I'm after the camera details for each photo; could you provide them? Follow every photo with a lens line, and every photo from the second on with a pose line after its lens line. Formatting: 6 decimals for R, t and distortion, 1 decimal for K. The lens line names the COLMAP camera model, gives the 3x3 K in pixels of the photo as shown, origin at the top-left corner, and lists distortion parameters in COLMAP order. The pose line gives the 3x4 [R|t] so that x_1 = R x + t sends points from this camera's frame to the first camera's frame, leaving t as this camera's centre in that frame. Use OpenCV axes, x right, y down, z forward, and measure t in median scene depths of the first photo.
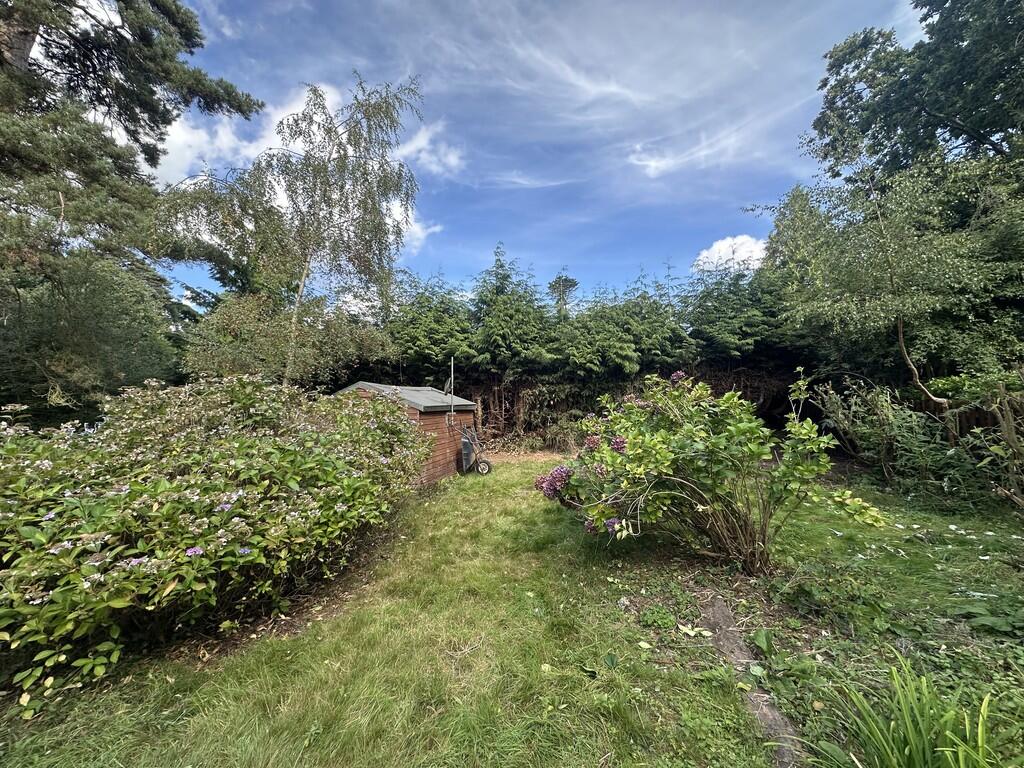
lens RADIAL K [[408.5, 0, 512.0], [0, 408.5, 384.0], [0, 0, 1]] dist [-0.026012, 0.000097]
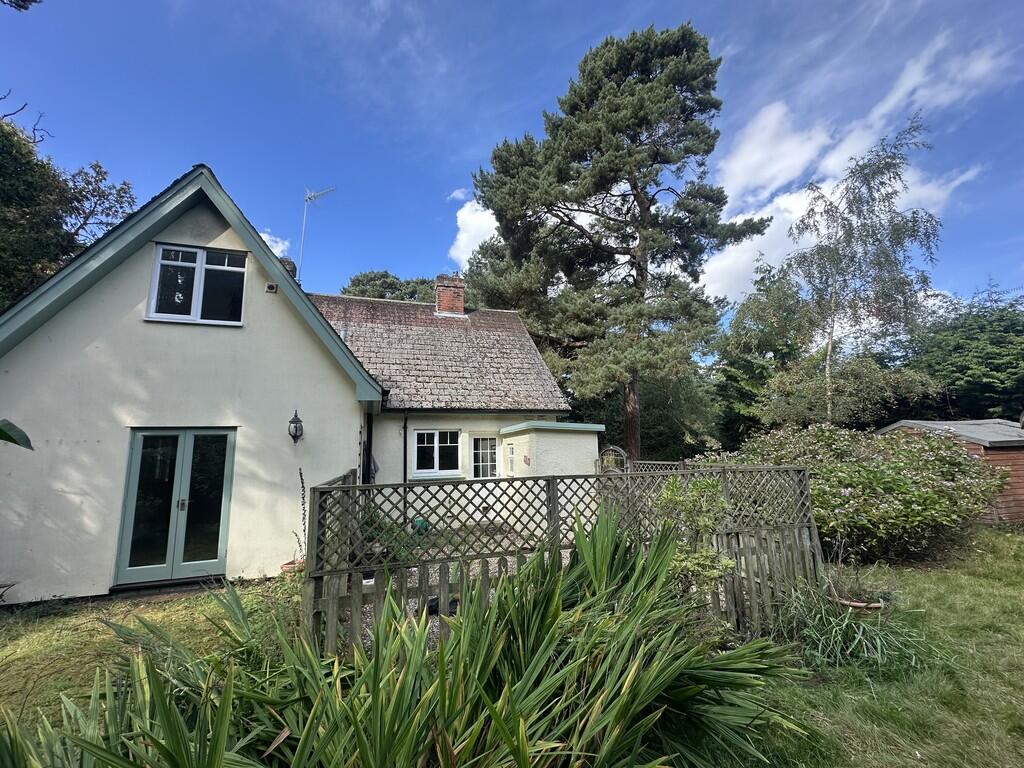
lens RADIAL K [[417.9, 0, 512.0], [0, 417.9, 384.0], [0, 0, 1]] dist [-0.001002, 0.000177]
pose [[0.475781, -0.127326, -0.870299, 0.124454], [0.058133, 0.991855, -0.113330, -0.033926], [0.877641, 0.003327, 0.479308, -0.471779]]
